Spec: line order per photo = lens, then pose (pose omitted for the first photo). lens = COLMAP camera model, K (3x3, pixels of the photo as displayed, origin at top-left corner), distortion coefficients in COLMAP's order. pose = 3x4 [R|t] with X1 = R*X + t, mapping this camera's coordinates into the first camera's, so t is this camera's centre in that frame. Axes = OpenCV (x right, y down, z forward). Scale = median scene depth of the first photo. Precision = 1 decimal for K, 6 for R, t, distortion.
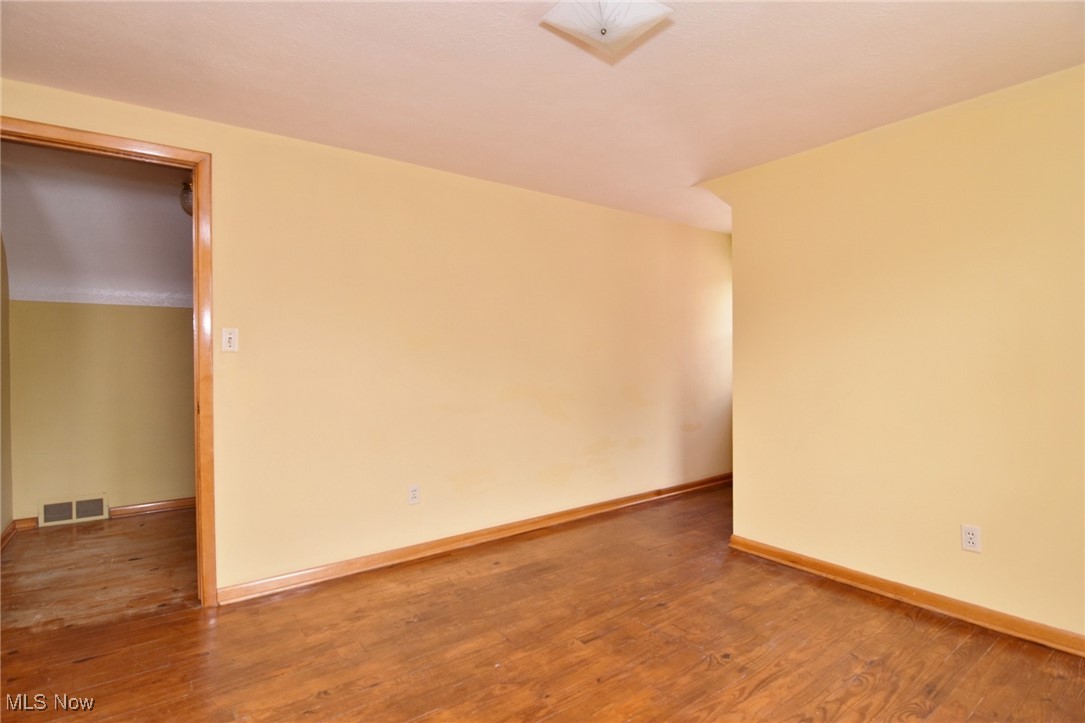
lens RADIAL K [[538.5, 0, 542.5], [0, 538.5, 361.5], [0, 0, 1]] dist [-0.004924, -0.010089]
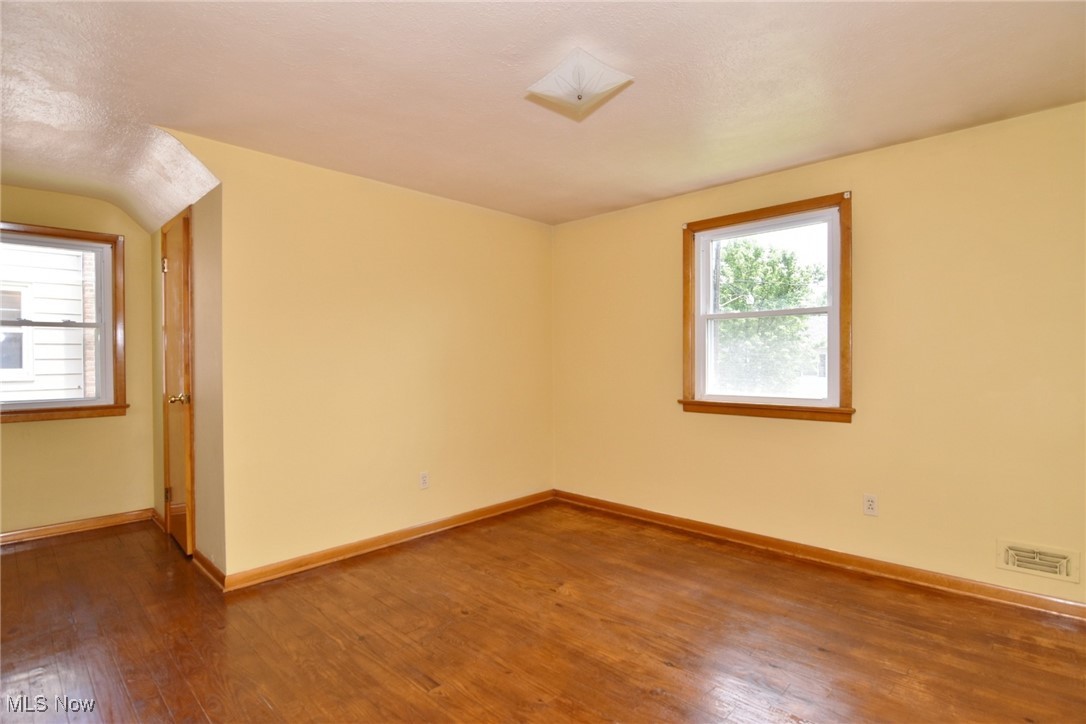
lens RADIAL K [[539.0, 0, 543.0], [0, 539.0, 362.0], [0, 0, 1]] dist [-0.004924, -0.010089]
pose [[-0.165746, 0.002218, 0.986166, -0.797376], [0.020802, 0.999783, 0.001248, -0.002056], [-0.985949, 0.020721, -0.165757, 0.941252]]
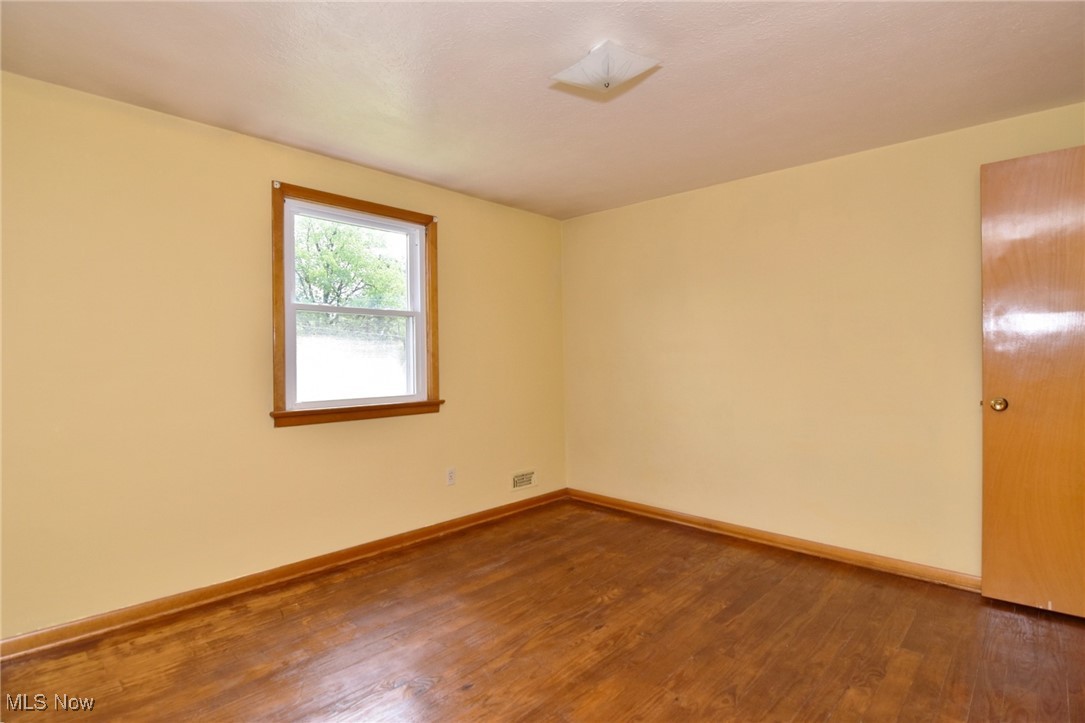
lens RADIAL K [[538.5, 0, 542.5], [0, 538.5, 361.5], [0, 0, 1]] dist [-0.004924, -0.010089]
pose [[-0.984550, 0.010135, -0.174809, 0.341918], [0.006424, 0.999742, 0.021778, -0.015546], [0.174985, 0.020319, -0.984361, 1.569805]]
